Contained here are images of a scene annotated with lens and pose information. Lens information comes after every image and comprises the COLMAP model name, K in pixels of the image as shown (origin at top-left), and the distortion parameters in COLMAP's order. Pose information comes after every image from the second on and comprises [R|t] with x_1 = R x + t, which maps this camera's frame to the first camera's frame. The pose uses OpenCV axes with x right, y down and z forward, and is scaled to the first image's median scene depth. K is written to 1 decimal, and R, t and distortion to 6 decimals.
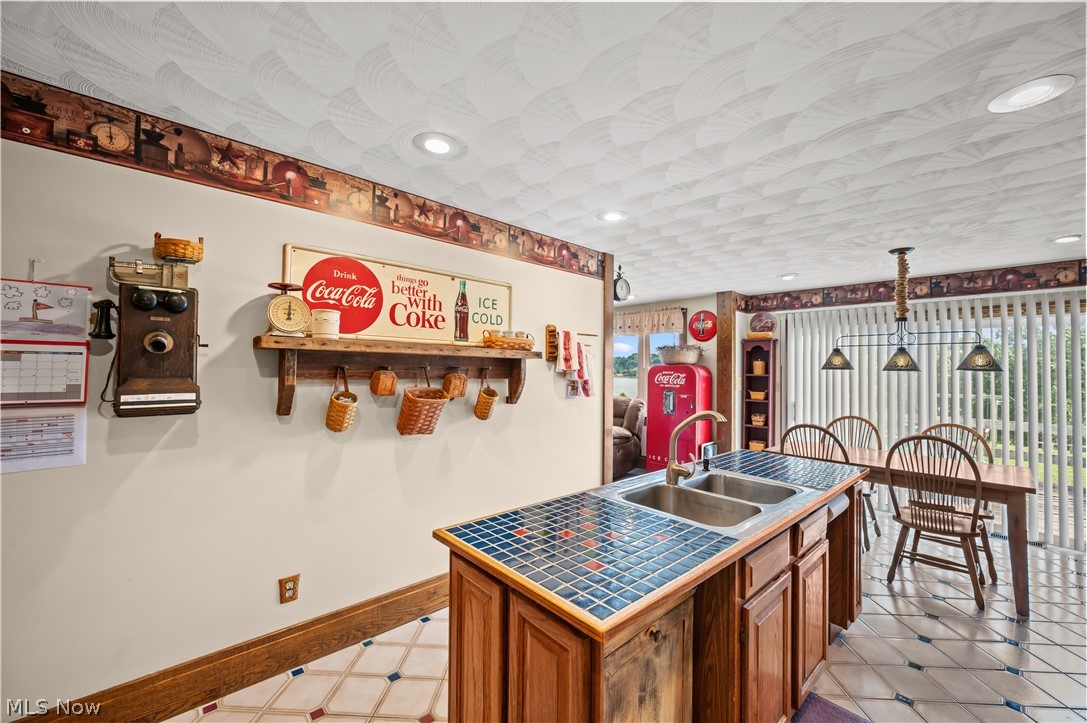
lens RADIAL K [[430.3, 0, 542.8], [0, 430.3, 360.0], [0, 0, 1]] dist [0.001562, 0.000163]
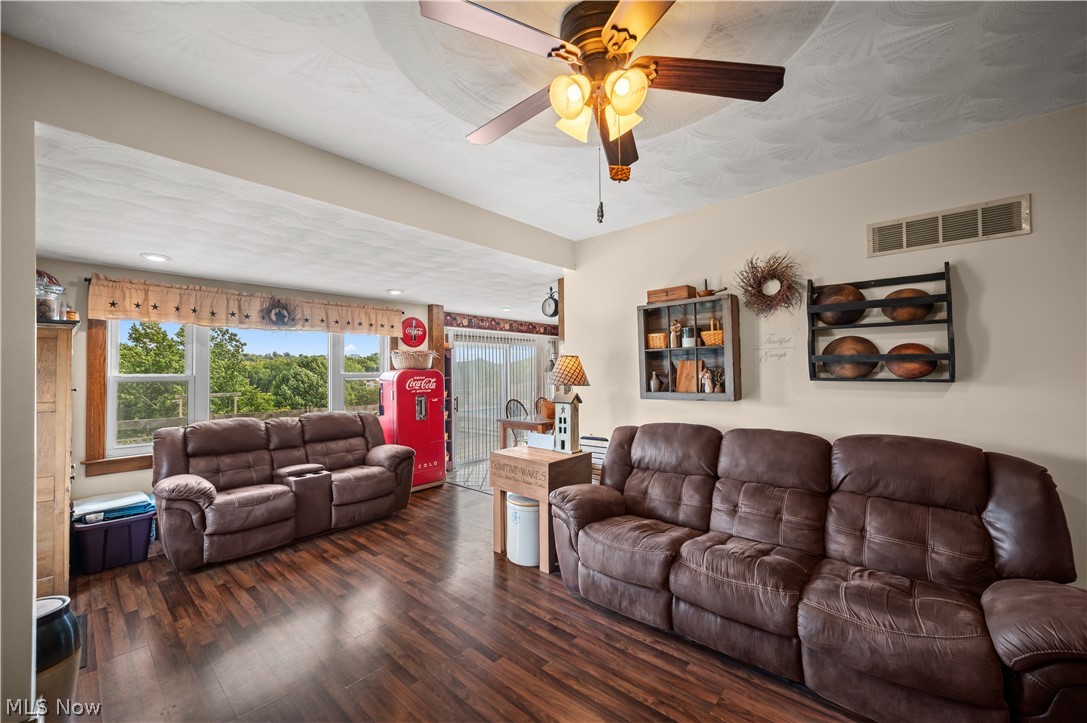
lens RADIAL K [[430.3, 0, 546.1], [0, 430.3, 362.9], [0, 0, 1]] dist [0.001562, 0.000163]
pose [[-0.116335, 0.003442, 0.993204, -0.802055], [-0.017073, 0.999839, -0.005465, -0.004932], [-0.993063, -0.017593, -0.116257, 0.916868]]
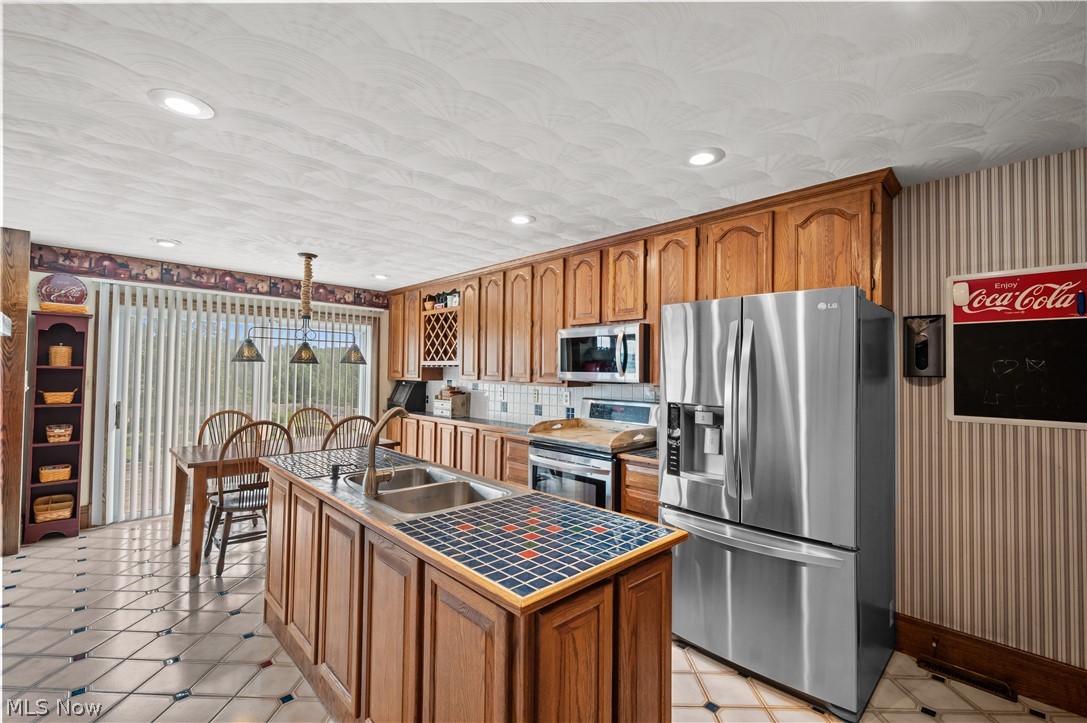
lens RADIAL K [[479.1, 0, 541.8], [0, 479.1, 363.4], [0, 0, 1]] dist [0.002807, 0.000192]
pose [[-0.043271, -0.001195, 0.999063, -0.305743], [-0.035255, 0.999378, -0.000331, 0.003314], [-0.998441, -0.035236, -0.043286, 0.306803]]
